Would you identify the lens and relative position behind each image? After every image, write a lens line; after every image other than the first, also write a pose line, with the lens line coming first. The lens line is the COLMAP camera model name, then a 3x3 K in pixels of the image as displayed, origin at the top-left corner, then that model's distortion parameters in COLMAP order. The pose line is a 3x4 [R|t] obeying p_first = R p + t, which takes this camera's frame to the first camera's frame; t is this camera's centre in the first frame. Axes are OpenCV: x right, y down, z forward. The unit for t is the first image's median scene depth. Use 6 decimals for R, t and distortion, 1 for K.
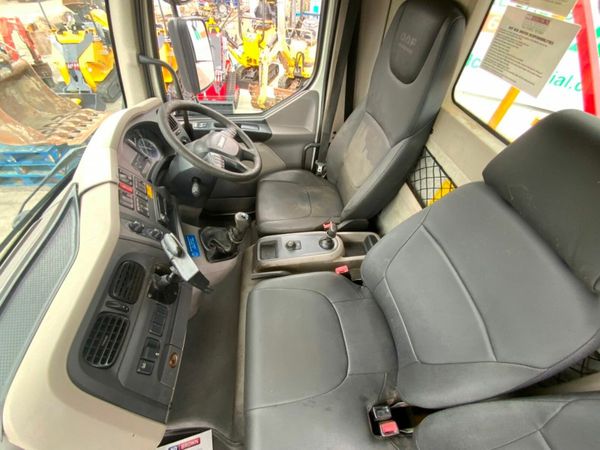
lens RADIAL K [[242.4, 0, 300.0], [0, 242.4, 225.0], [0, 0, 1]] dist [0.022732, -0.018581]
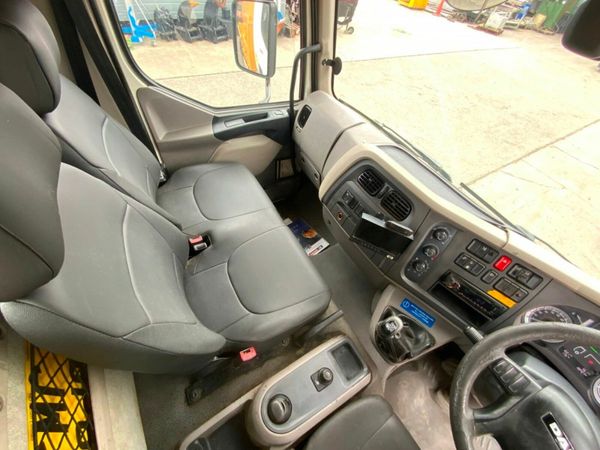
lens RADIAL K [[242.4, 0, 300.0], [0, 242.4, 225.0], [0, 0, 1]] dist [0.022732, -0.018581]
pose [[-0.899850, 0.207852, -0.383494, 0.328786], [-0.414372, -0.132700, 0.900381, -0.735669], [0.136257, 0.969117, 0.205538, 0.662675]]
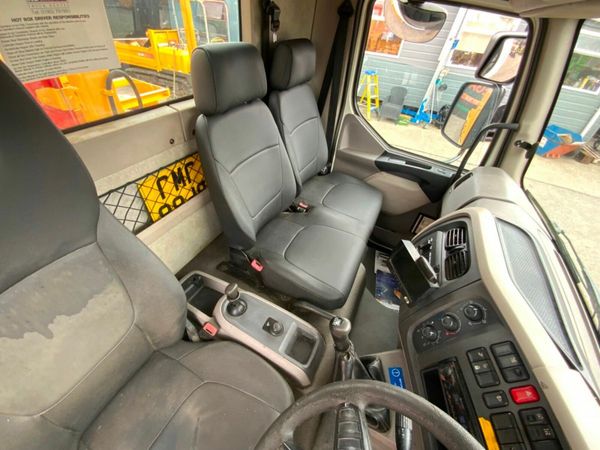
lens RADIAL K [[242.4, 0, 300.0], [0, 242.4, 225.0], [0, 0, 1]] dist [0.022732, -0.018581]
pose [[-0.836618, -0.456820, 0.302302, -0.289944], [0.298587, 0.082378, 0.950821, -1.042517], [-0.459257, 0.885737, 0.067481, 0.980680]]
